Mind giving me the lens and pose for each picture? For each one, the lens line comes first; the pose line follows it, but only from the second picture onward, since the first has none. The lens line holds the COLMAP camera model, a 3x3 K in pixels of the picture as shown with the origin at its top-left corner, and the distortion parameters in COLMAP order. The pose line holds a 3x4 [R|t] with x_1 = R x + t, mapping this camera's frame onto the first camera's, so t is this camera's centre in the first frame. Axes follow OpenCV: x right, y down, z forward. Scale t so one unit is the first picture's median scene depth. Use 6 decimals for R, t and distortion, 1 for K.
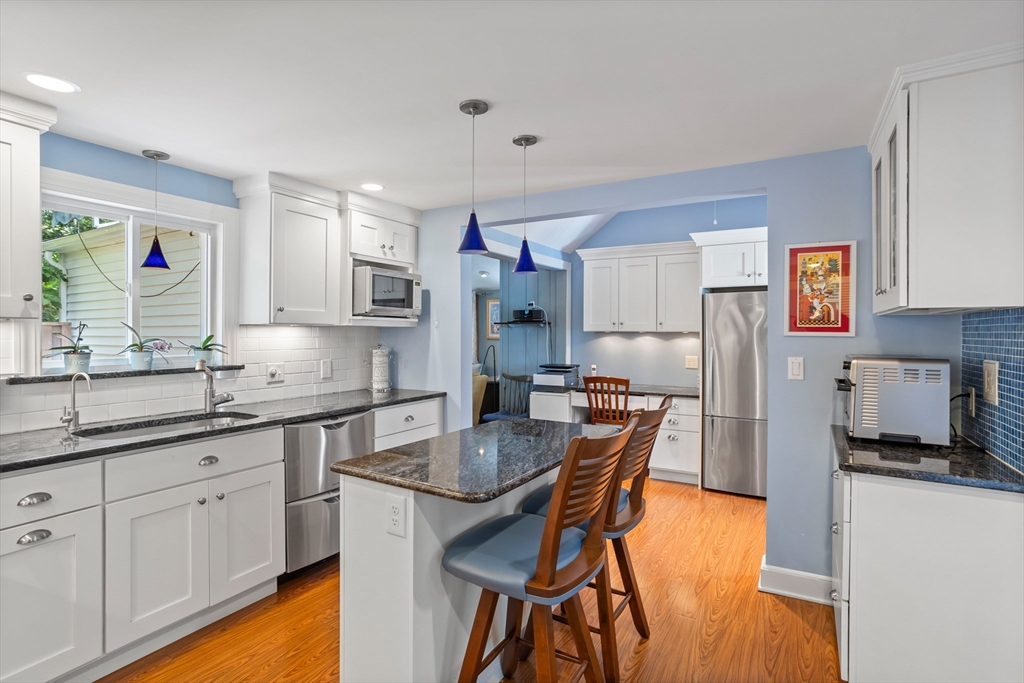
lens RADIAL K [[502.8, 0, 508.2], [0, 502.8, 331.0], [0, 0, 1]] dist [-0.046488, 0.024007]
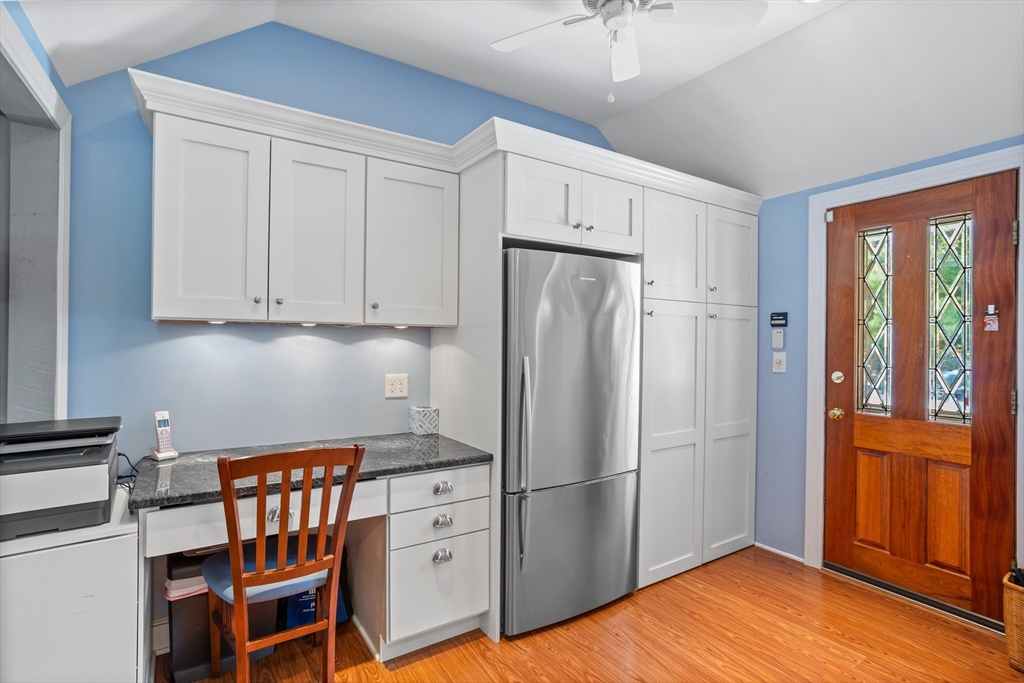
lens RADIAL K [[502.8, 0, 505.6], [0, 502.8, 341.0], [0, 0, 1]] dist [-0.046488, 0.024007]
pose [[0.443697, -0.000151, 0.896177, -0.072862], [-0.010768, 0.999927, 0.005500, 0.019111], [-0.896112, -0.012090, 0.443663, 1.039050]]
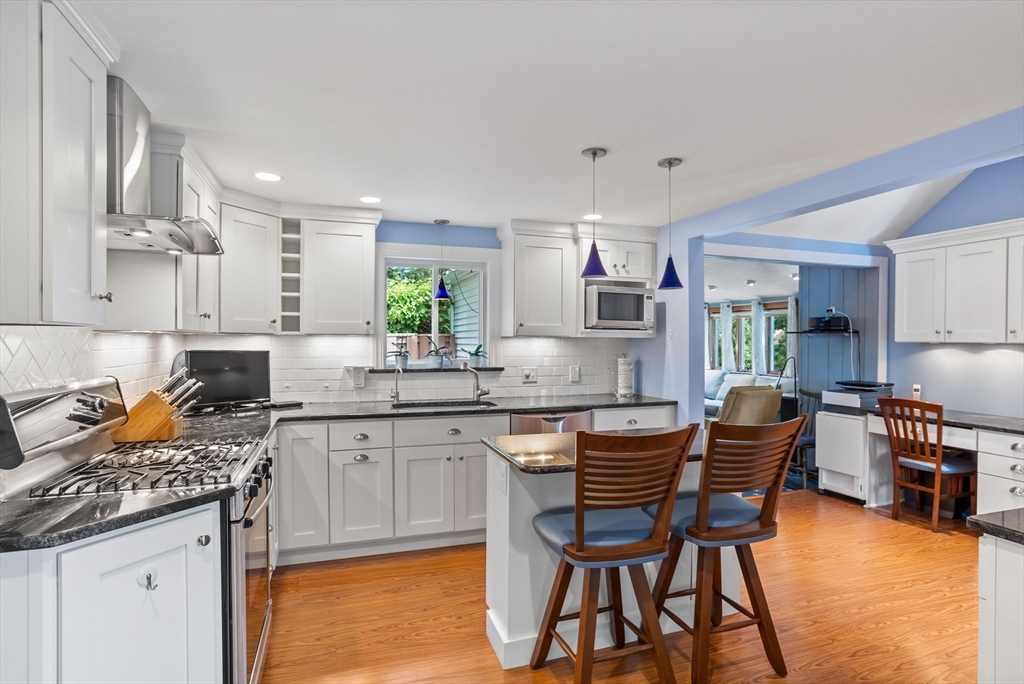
lens RADIAL K [[519.0, 0, 504.9], [0, 519.0, 345.6], [0, 0, 1]] dist [-0.045291, 0.020380]
pose [[0.756064, 0.008018, -0.654448, 0.343755], [0.000148, 0.999923, 0.012421, -0.006314], [0.654497, -0.009488, 0.756005, -0.035497]]
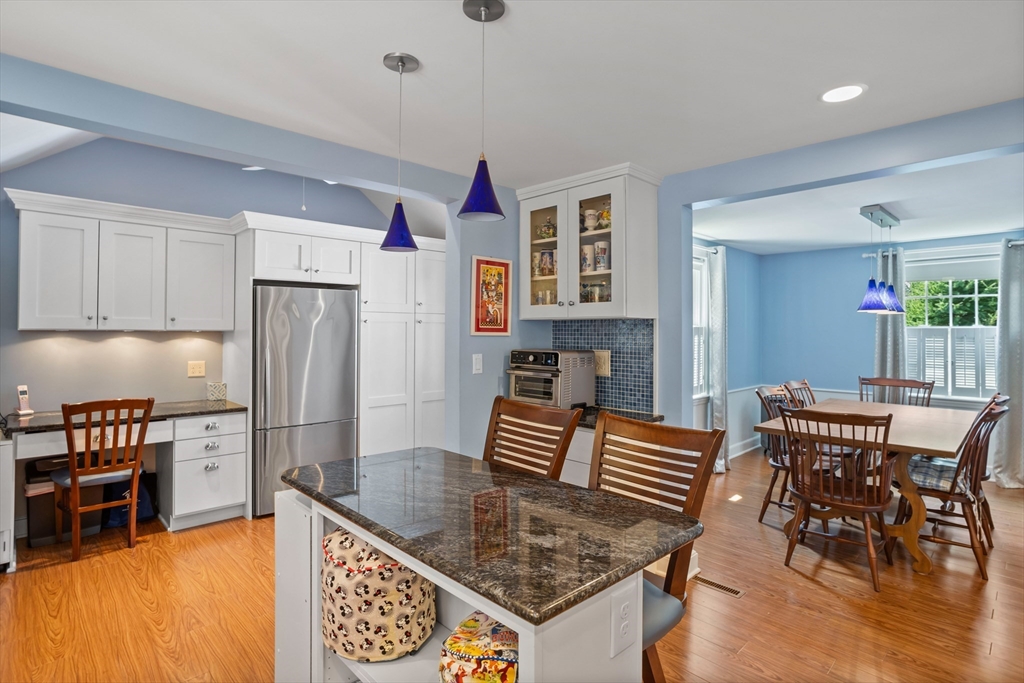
lens RADIAL K [[519.0, 0, 512.3], [0, 519.0, 323.3], [0, 0, 1]] dist [-0.045291, 0.020380]
pose [[0.260110, 0.014169, 0.965475, -0.441614], [-0.004372, 0.999899, -0.013496, -0.001808], [-0.965569, -0.000711, 0.260146, 0.475499]]
